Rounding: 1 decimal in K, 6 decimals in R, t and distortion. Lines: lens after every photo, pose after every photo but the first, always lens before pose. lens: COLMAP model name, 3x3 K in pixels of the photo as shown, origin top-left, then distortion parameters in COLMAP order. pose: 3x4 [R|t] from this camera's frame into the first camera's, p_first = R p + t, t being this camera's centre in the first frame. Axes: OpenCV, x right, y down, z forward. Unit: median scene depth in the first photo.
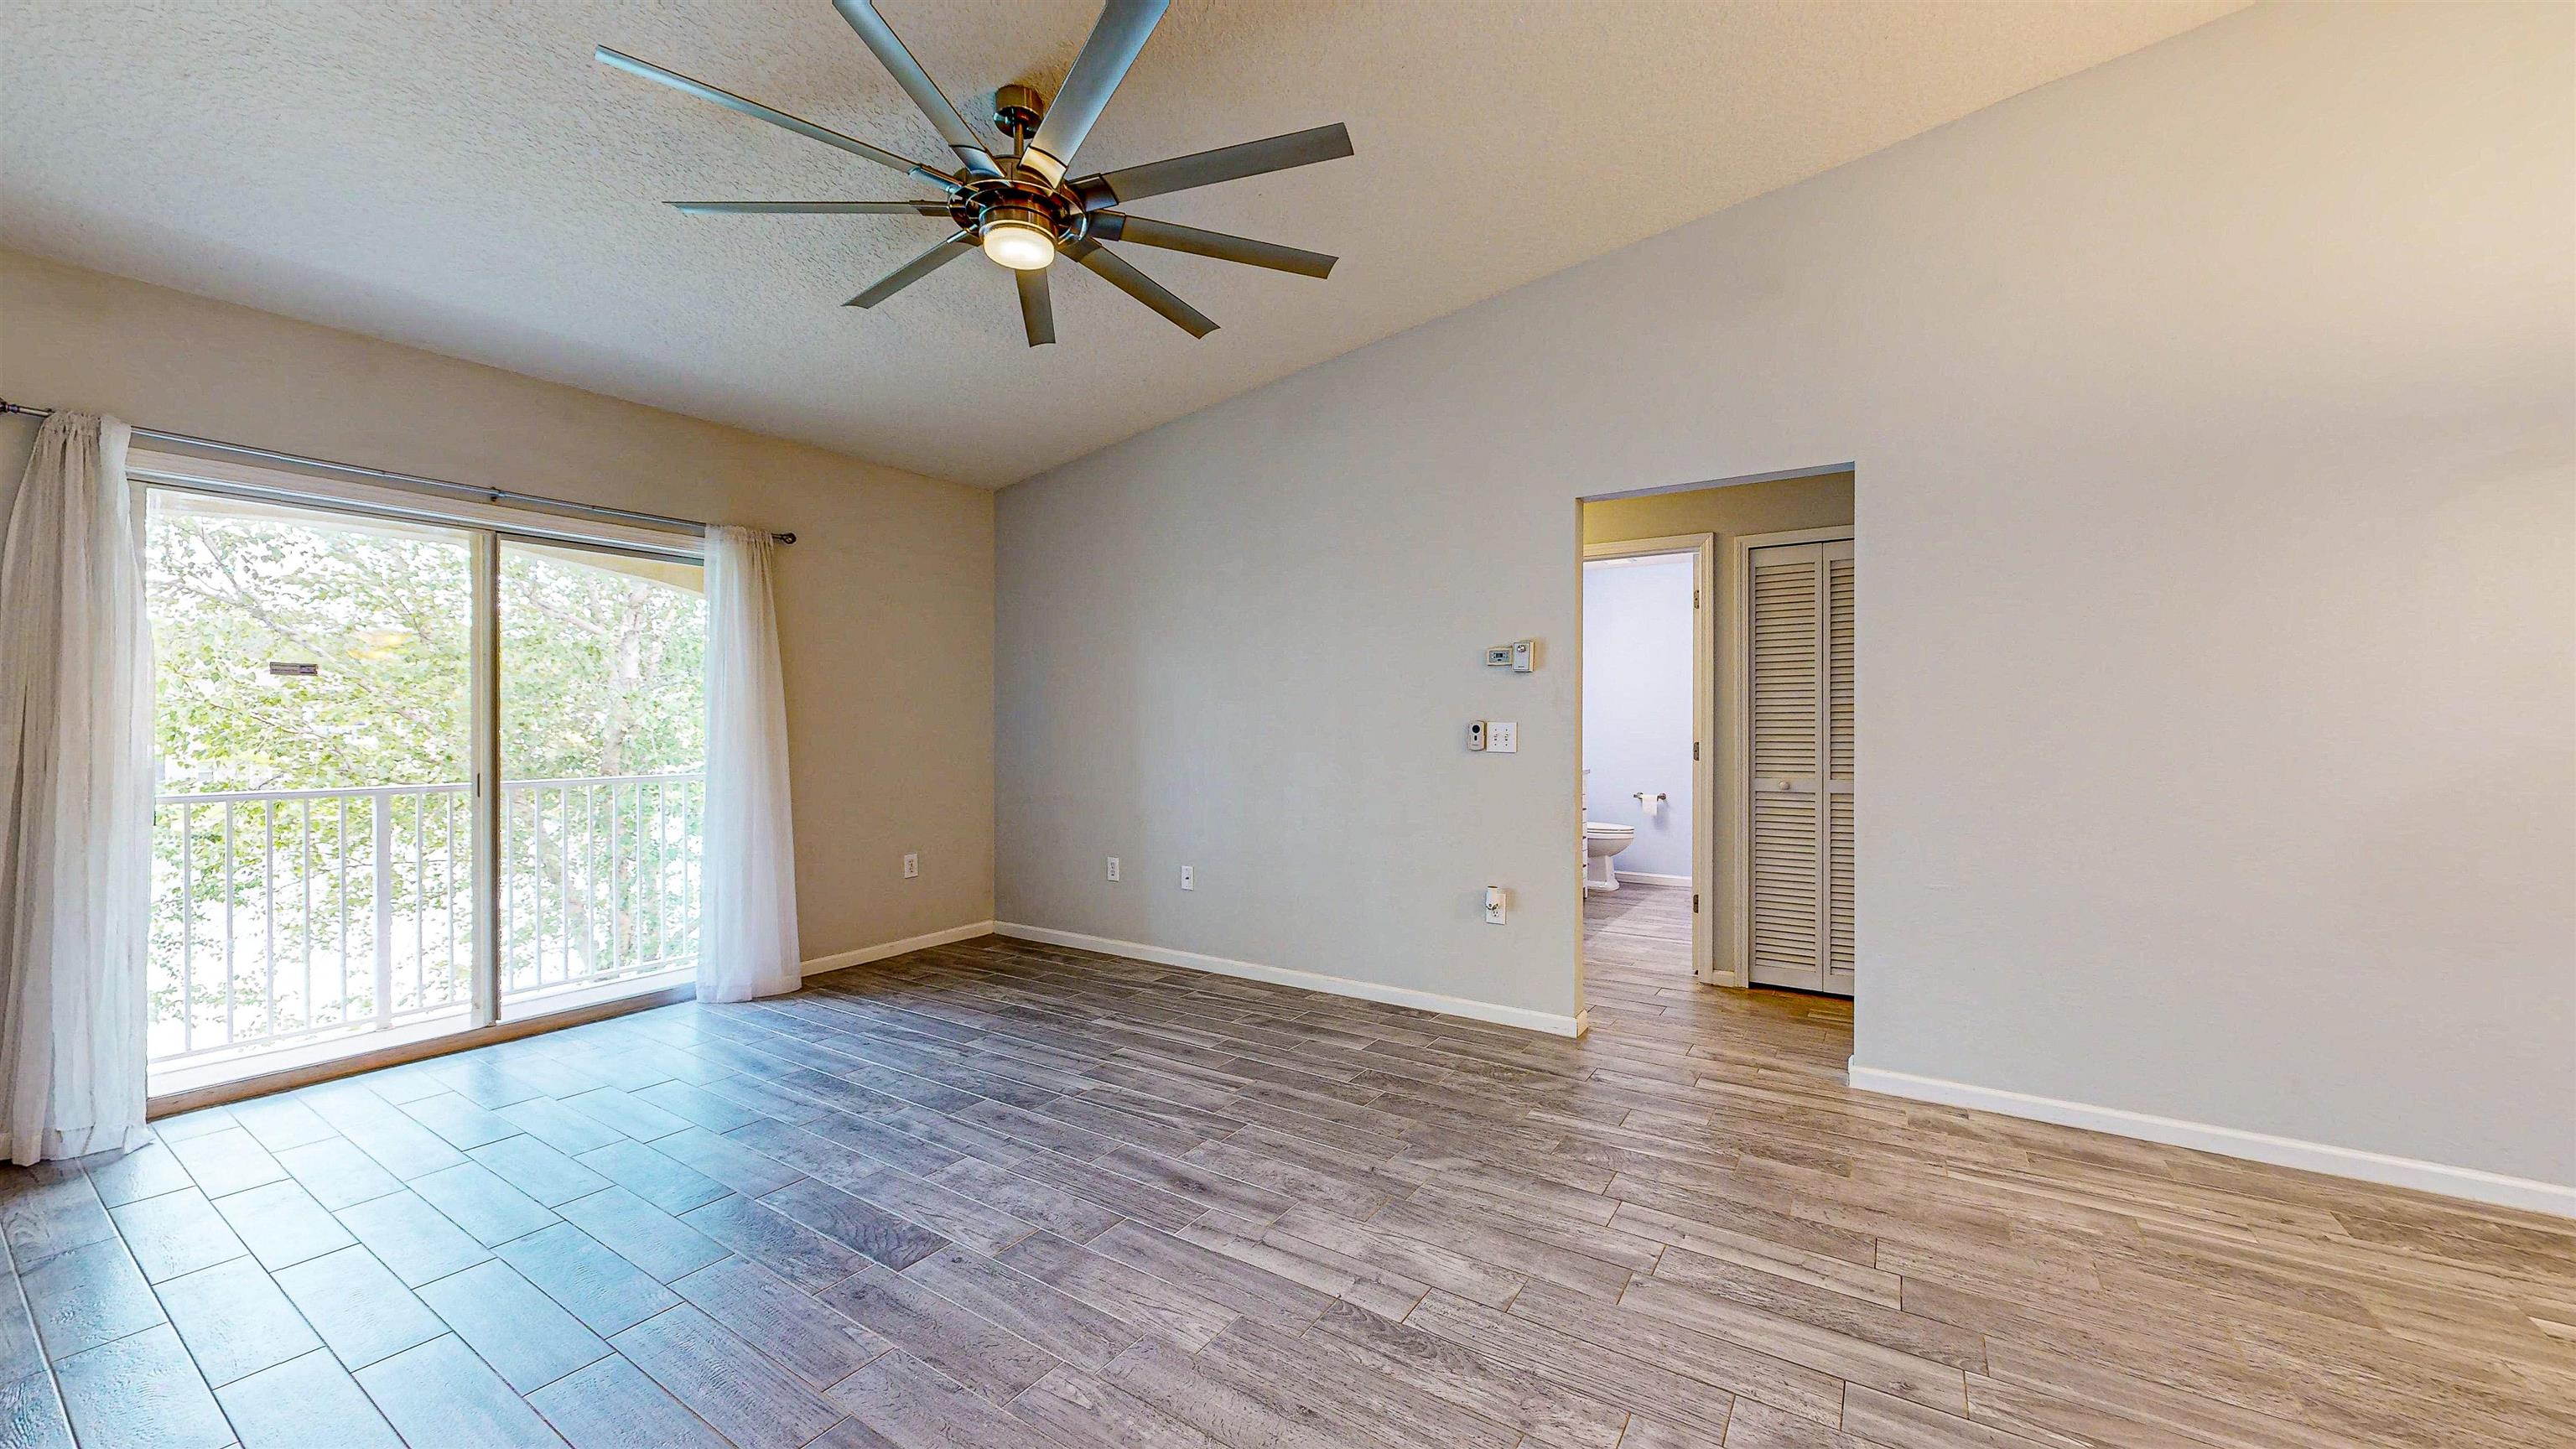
lens RADIAL K [[944.3, 0, 1287.3], [0, 944.3, 728.0], [0, 0, 1]] dist [-0.000159, -0.000071]
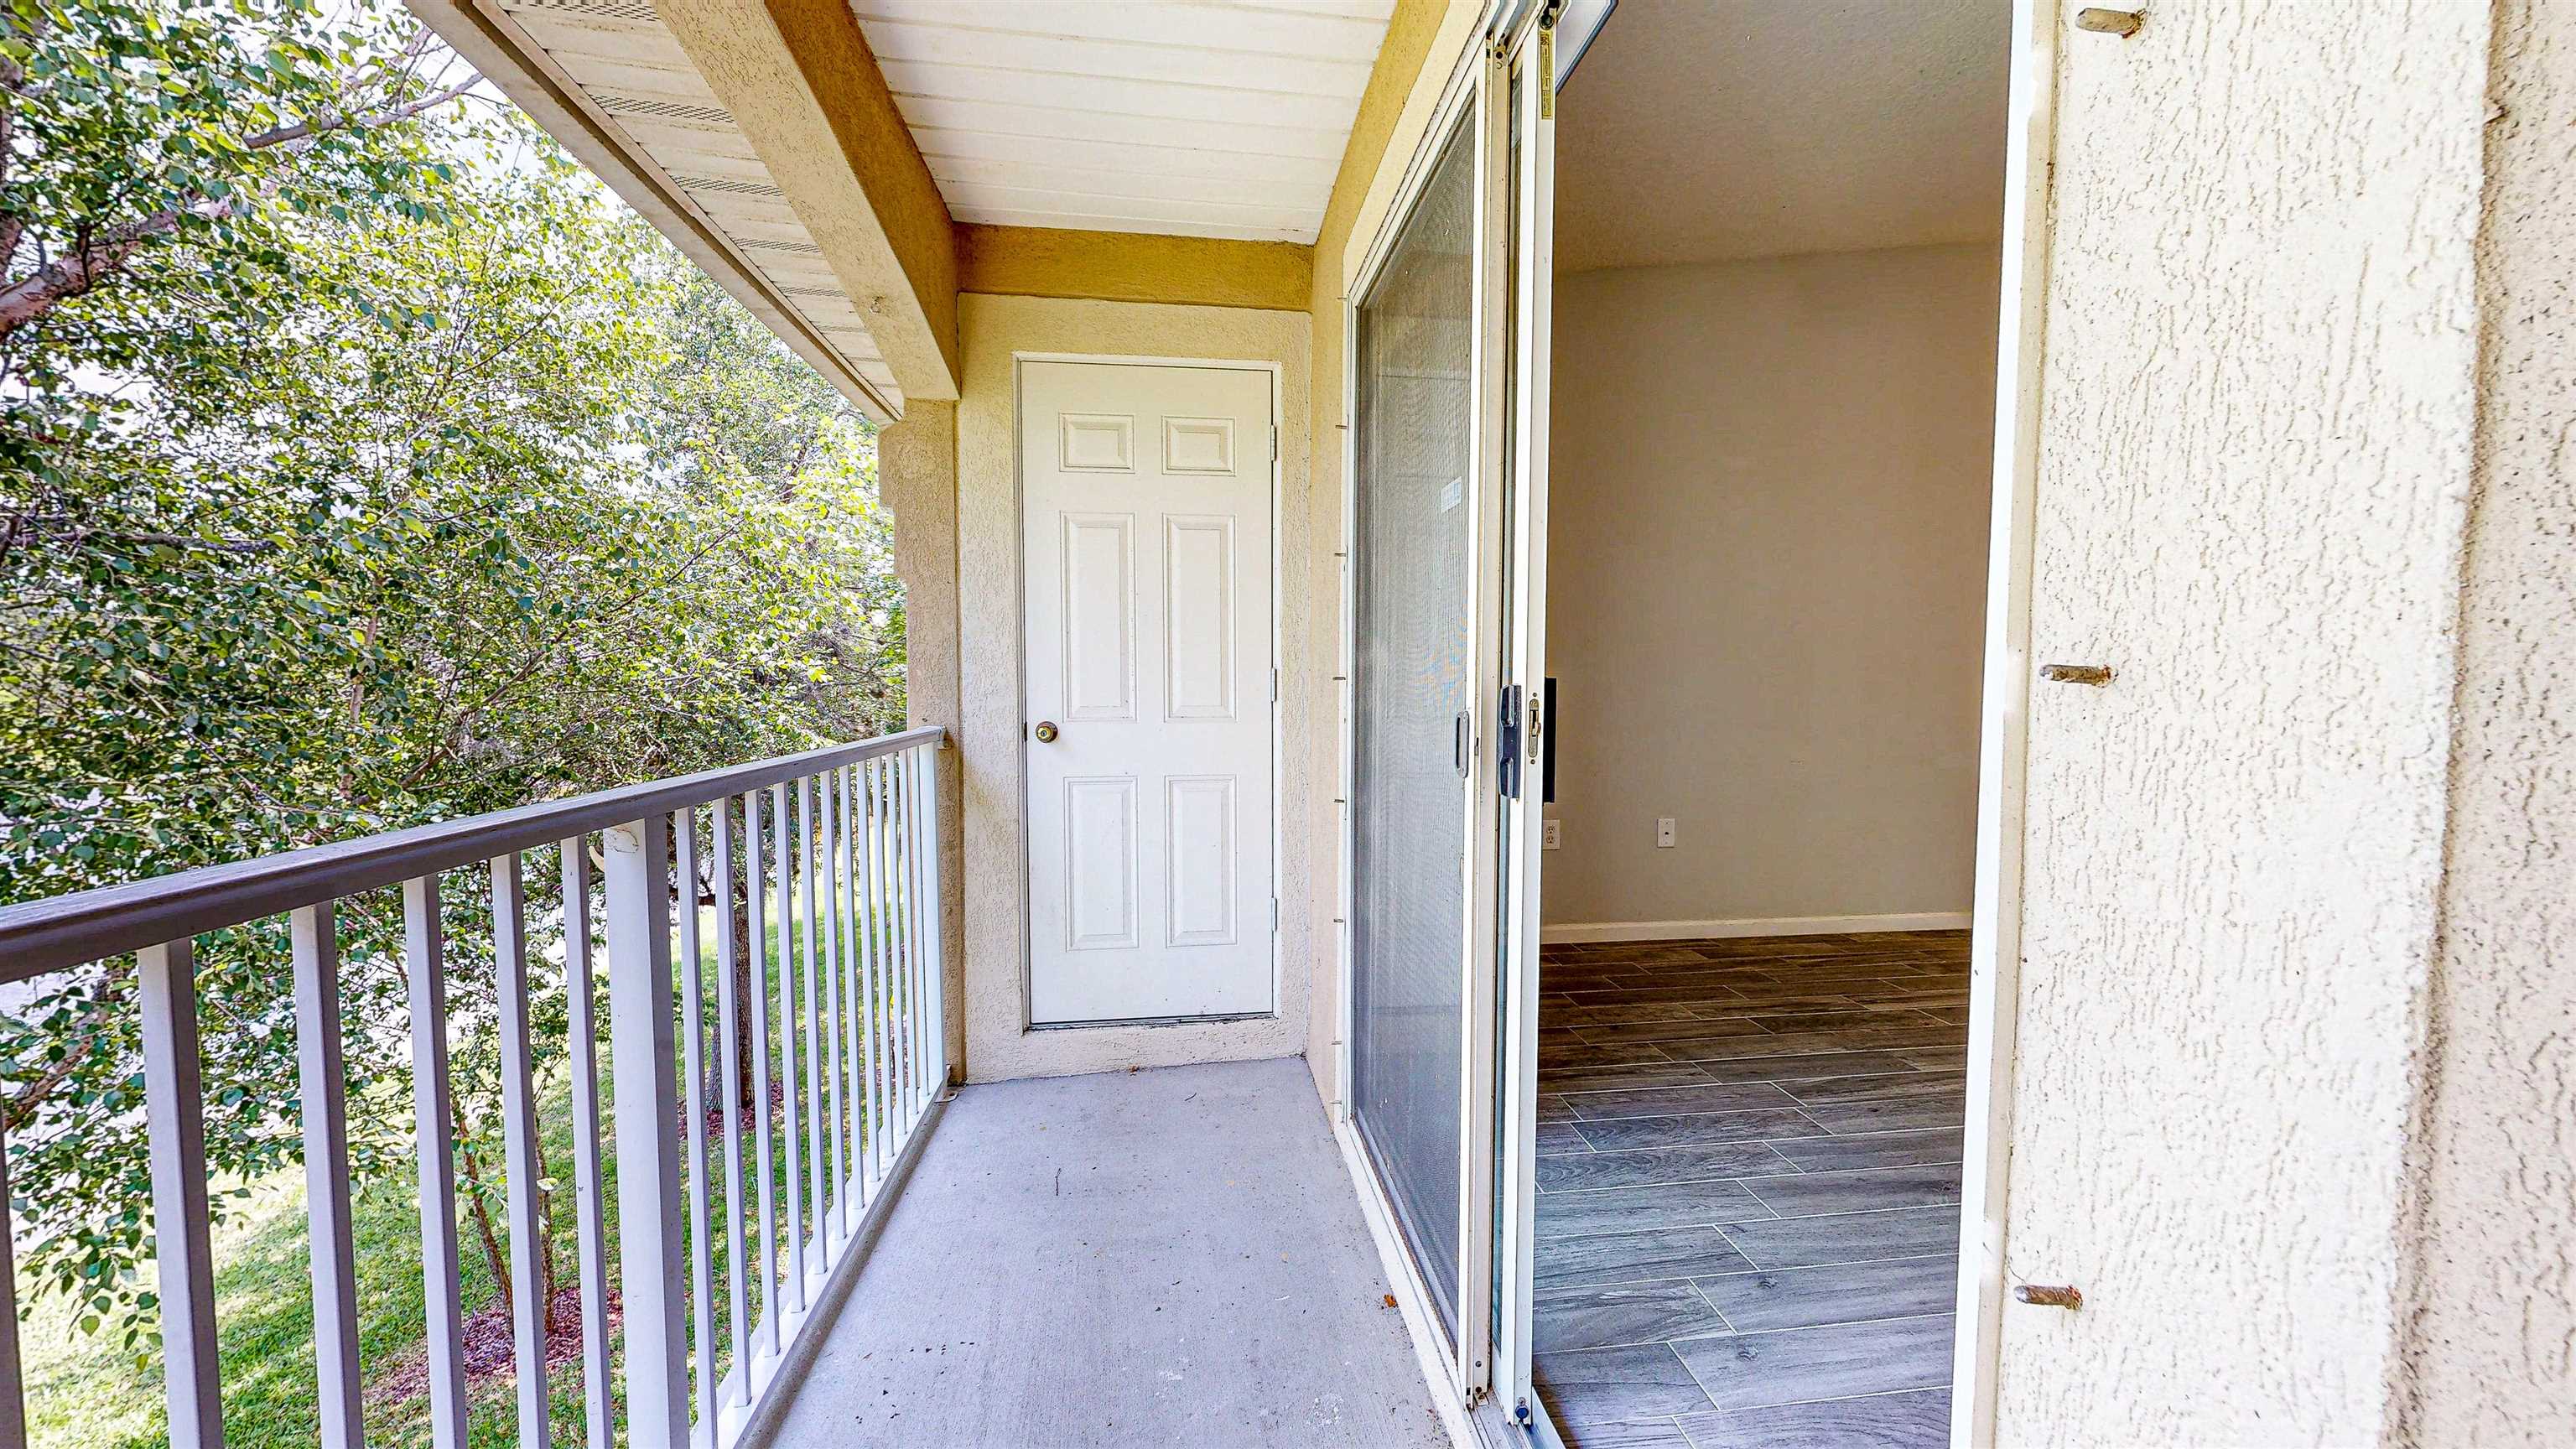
lens RADIAL K [[944.3, 0, 1287.3], [0, 944.3, 728.0], [0, 0, 1]] dist [-0.000159, -0.000071]
pose [[0.763547, -0.032829, 0.644918, -1.074004], [-0.002596, 0.998543, 0.053903, 0.024849], [-0.645747, -0.042832, 0.762349, 0.693557]]
